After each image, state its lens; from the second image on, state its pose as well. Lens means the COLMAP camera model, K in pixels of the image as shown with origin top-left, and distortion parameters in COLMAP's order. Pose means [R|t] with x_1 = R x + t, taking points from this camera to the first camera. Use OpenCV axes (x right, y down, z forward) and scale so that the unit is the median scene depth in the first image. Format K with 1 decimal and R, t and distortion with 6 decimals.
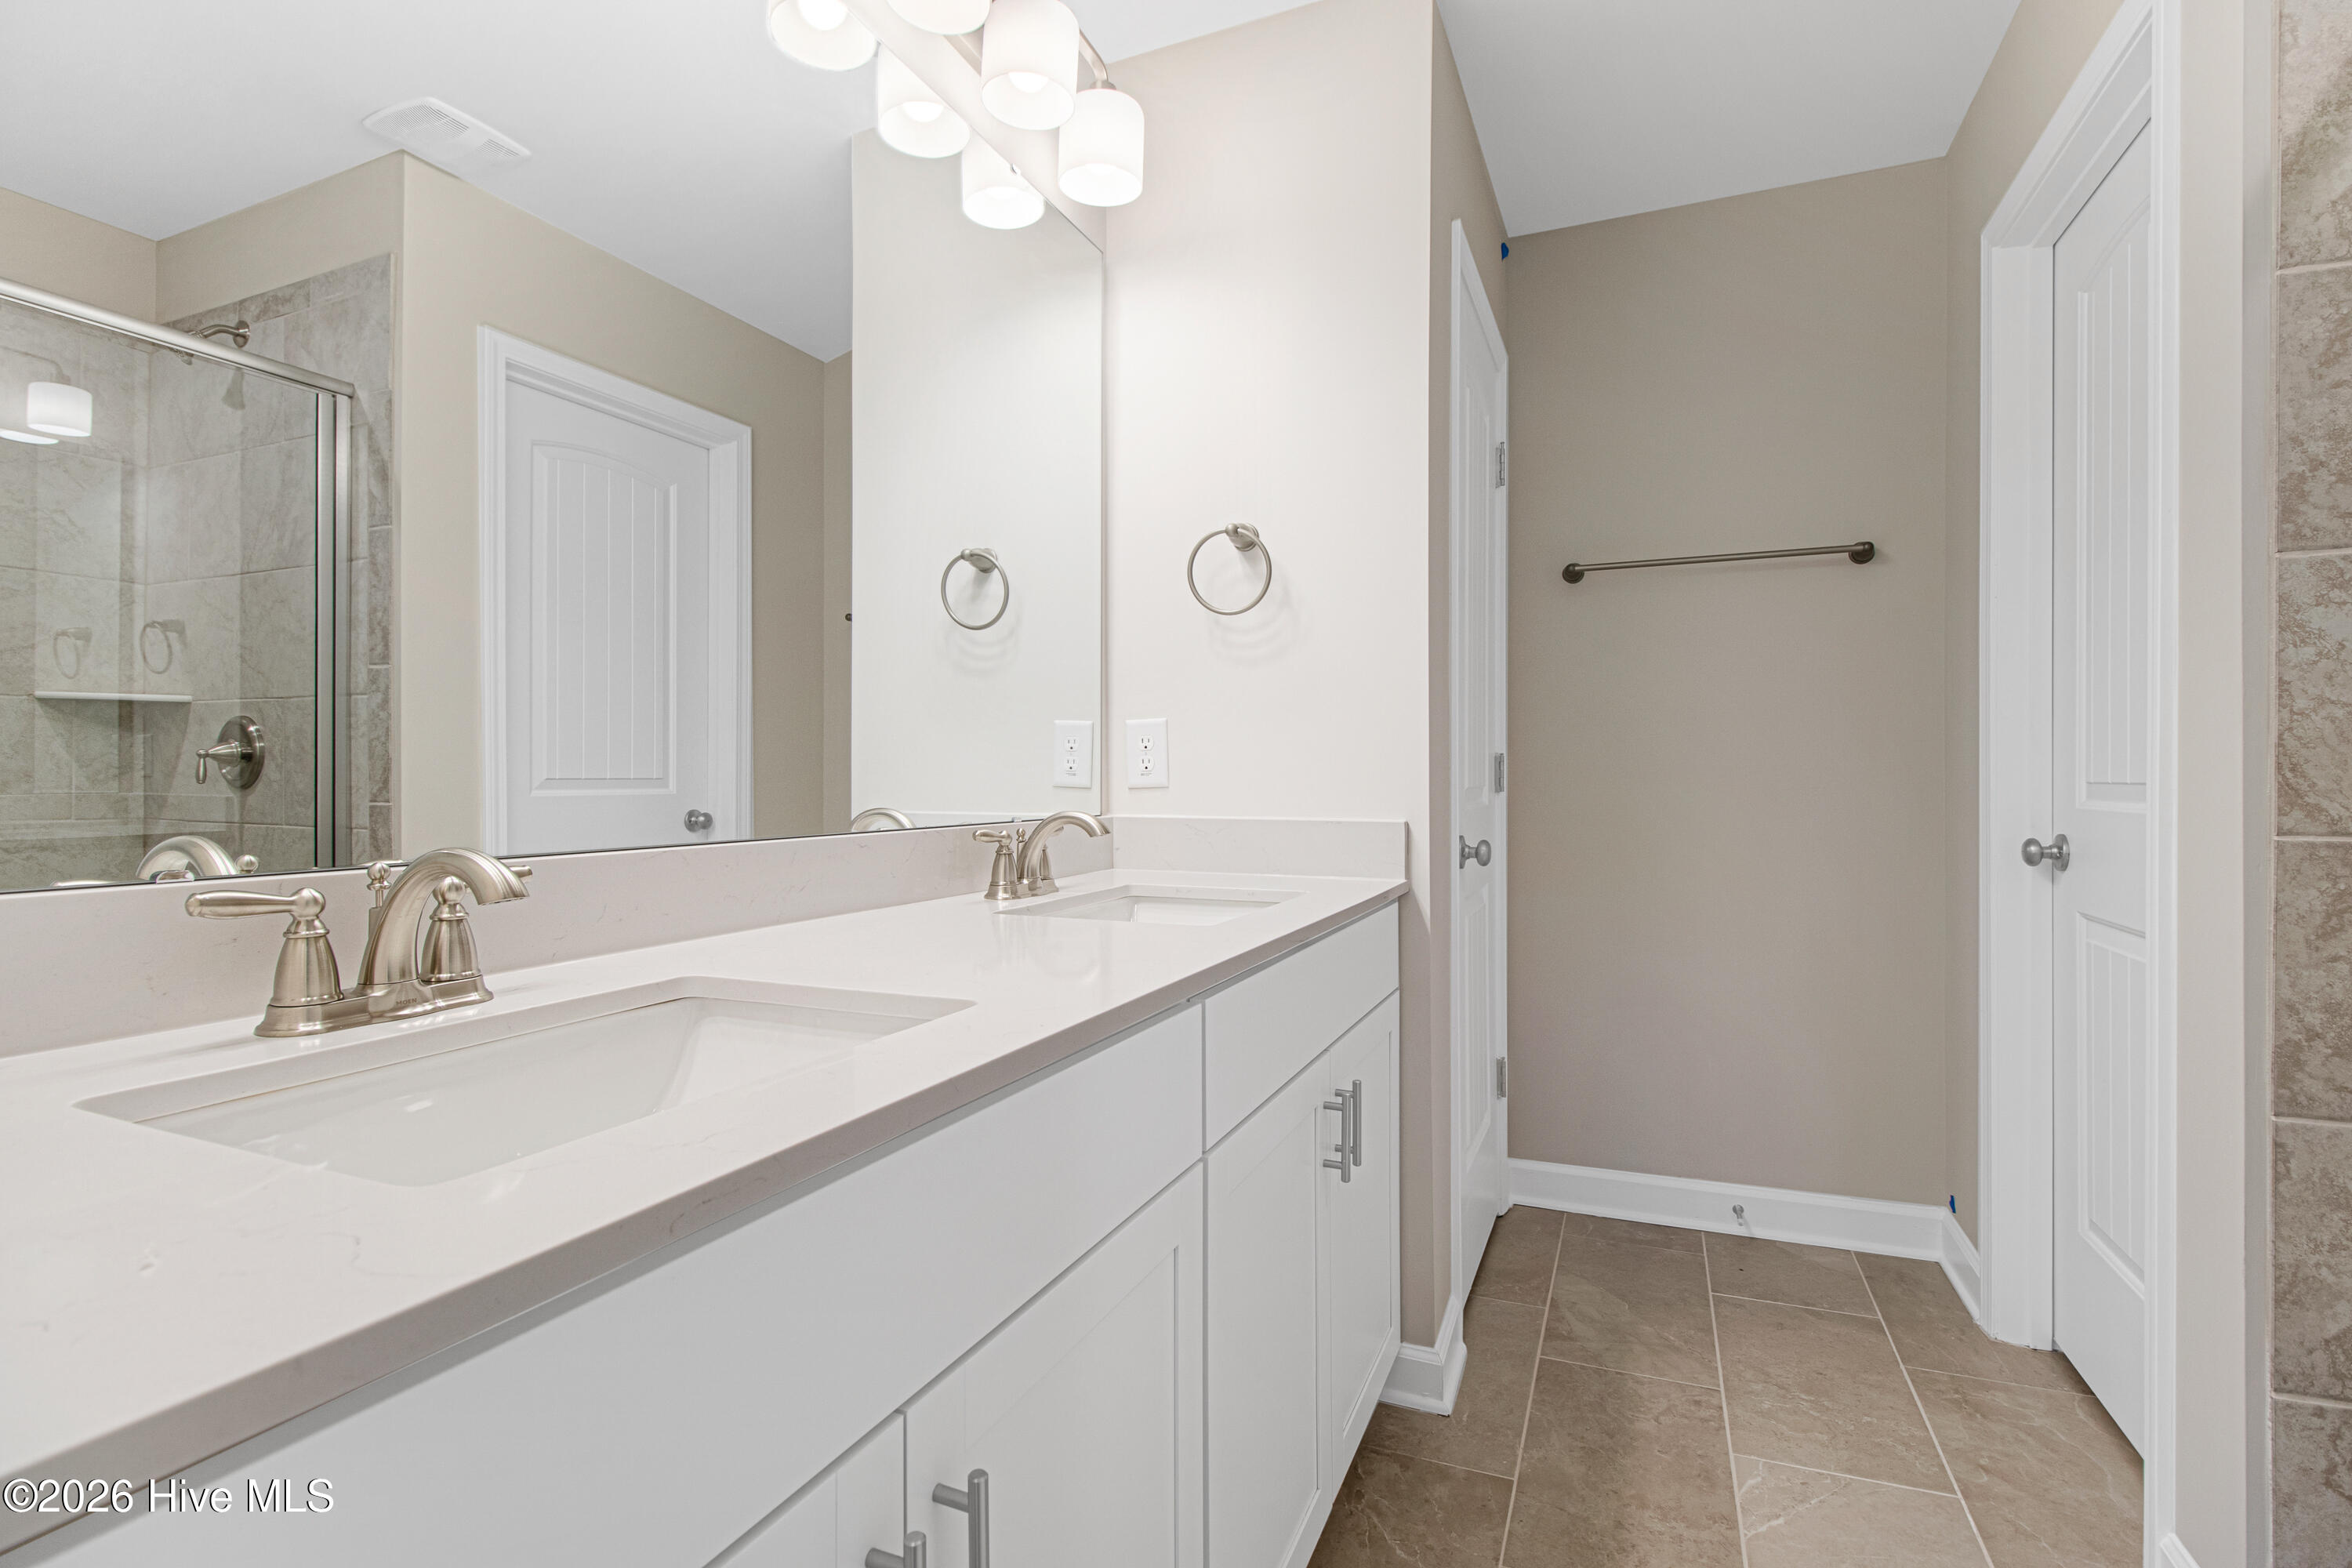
lens RADIAL K [[1100.3, 0, 1174.4], [0, 1100.3, 777.9], [0, 0, 1]] dist [0.000259, -0.018665]
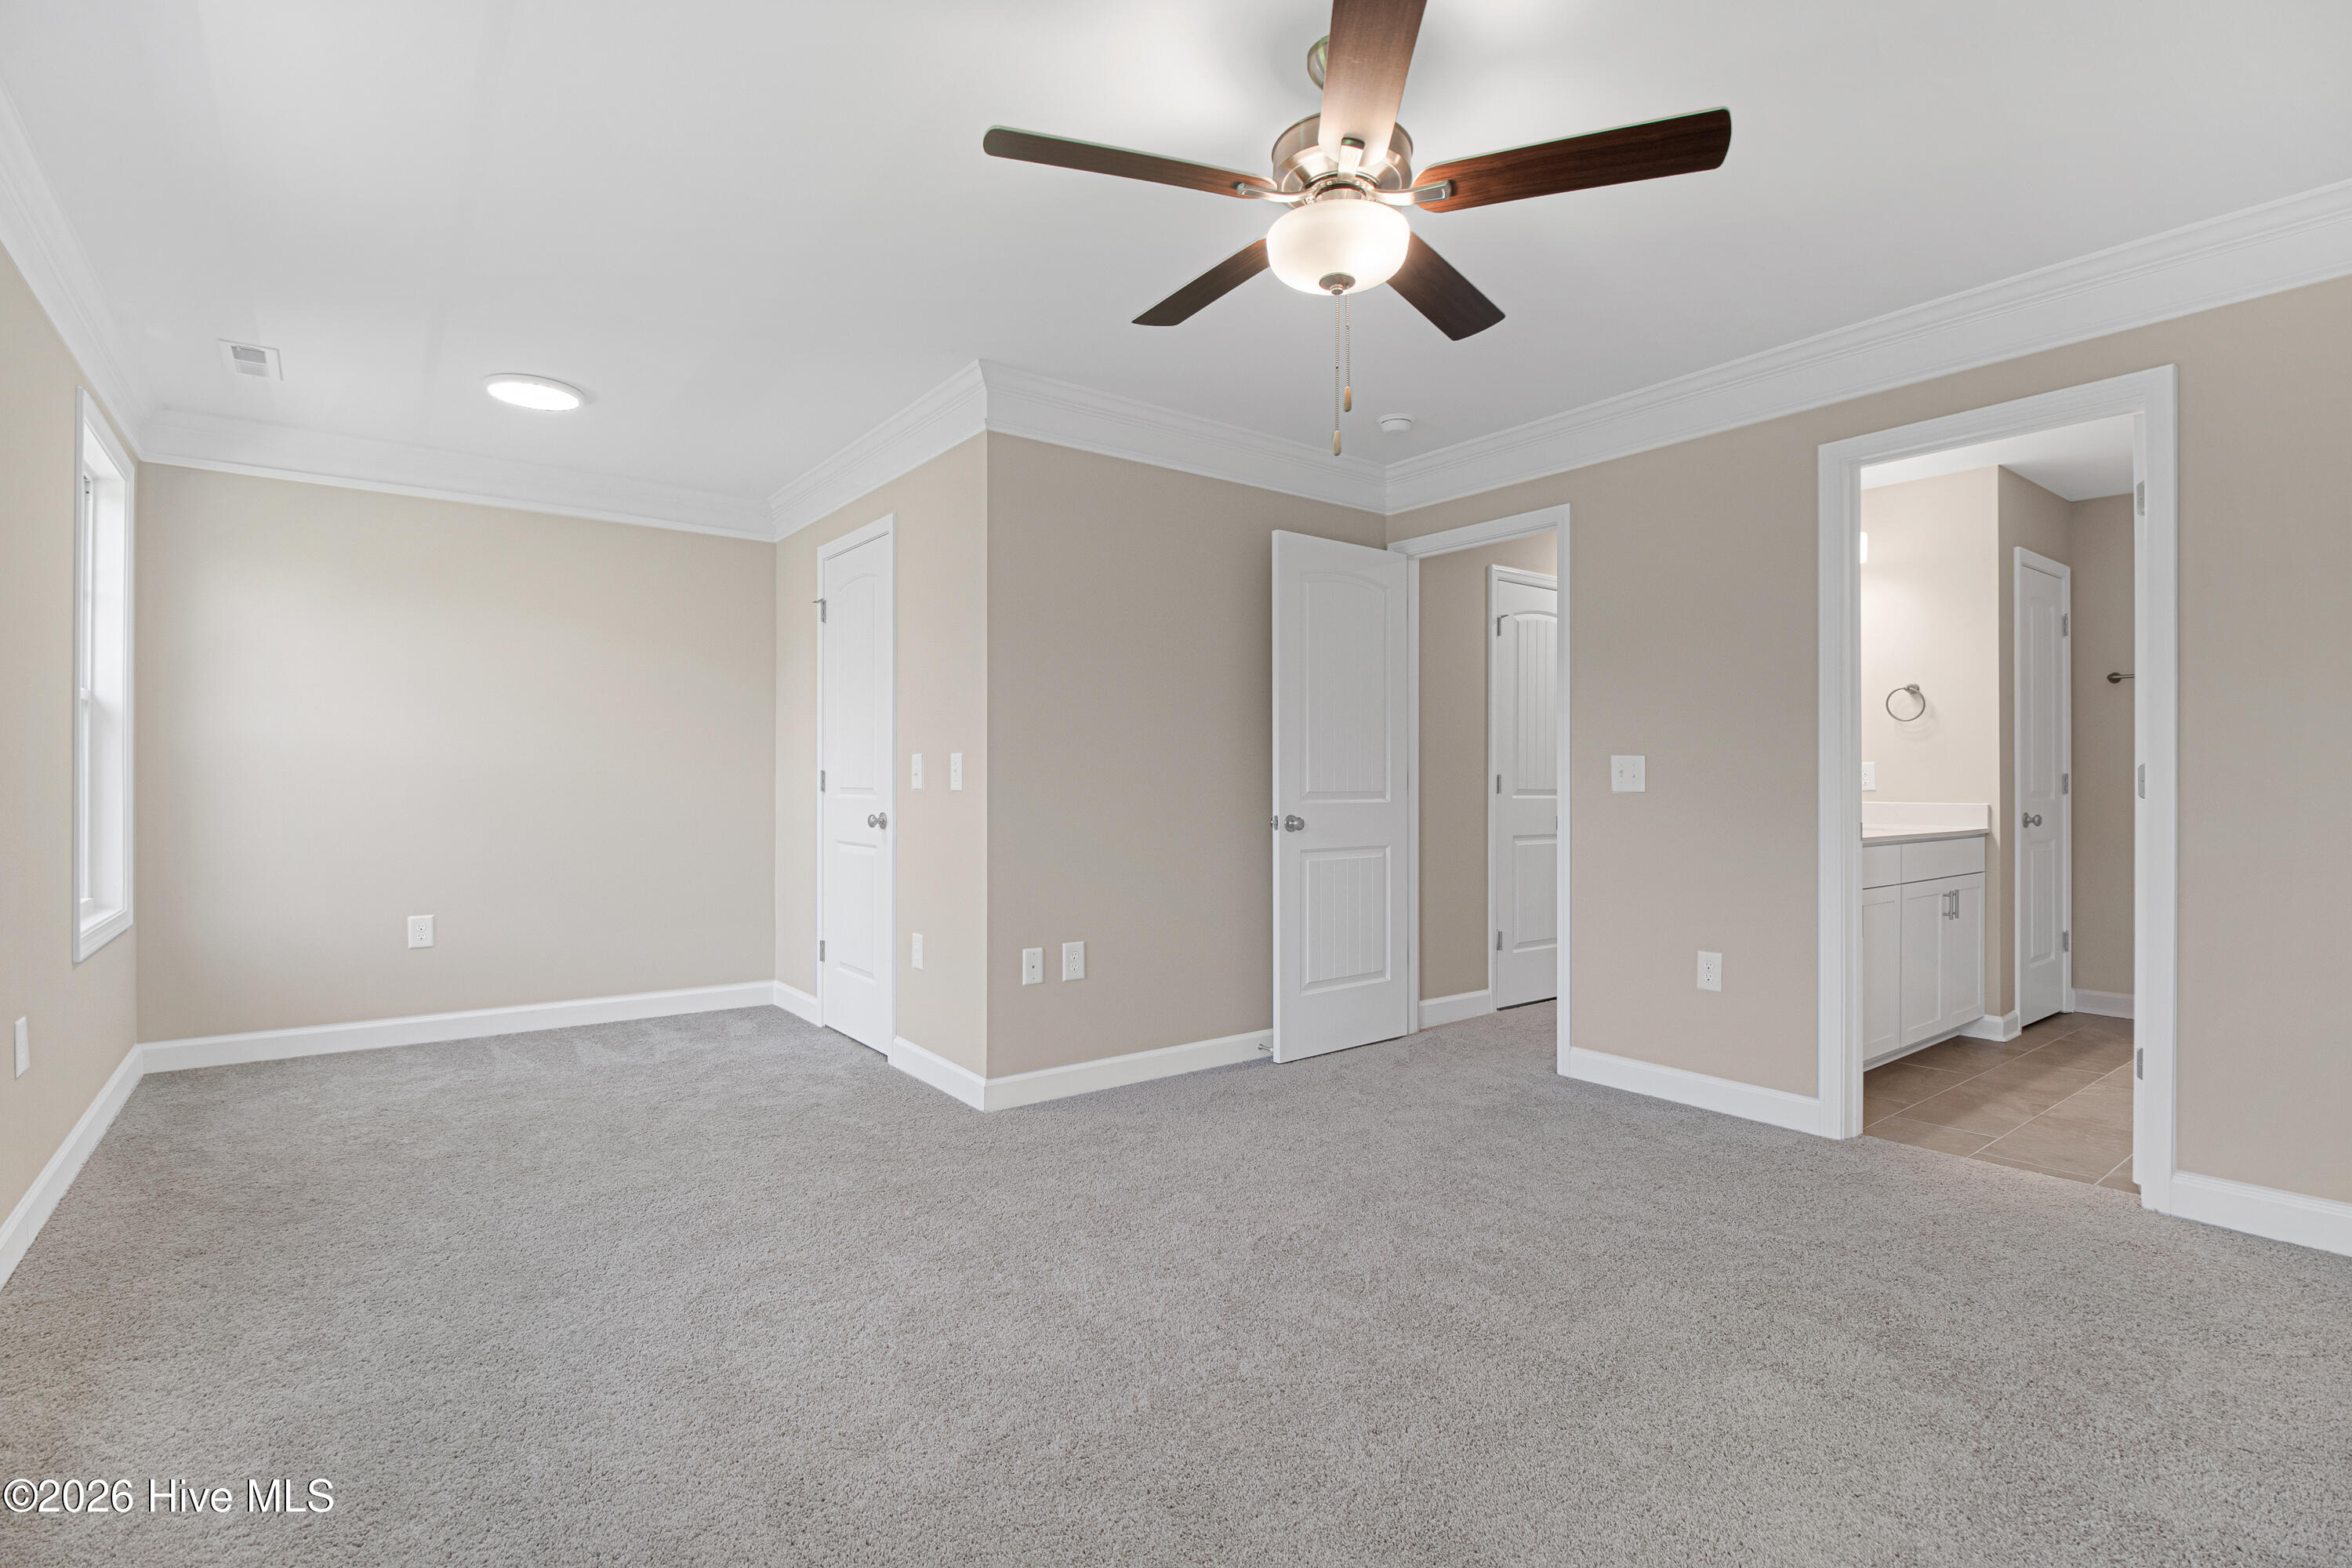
lens RADIAL K [[1100.3, 0, 1174.4], [0, 1100.3, 777.9], [0, 0, 1]] dist [0.000259, -0.018665]
pose [[0.864673, 0.004173, -0.502318, -0.132743], [-0.004397, 0.999990, 0.000740, -0.014729], [0.502316, 0.001569, 0.864683, -1.960523]]
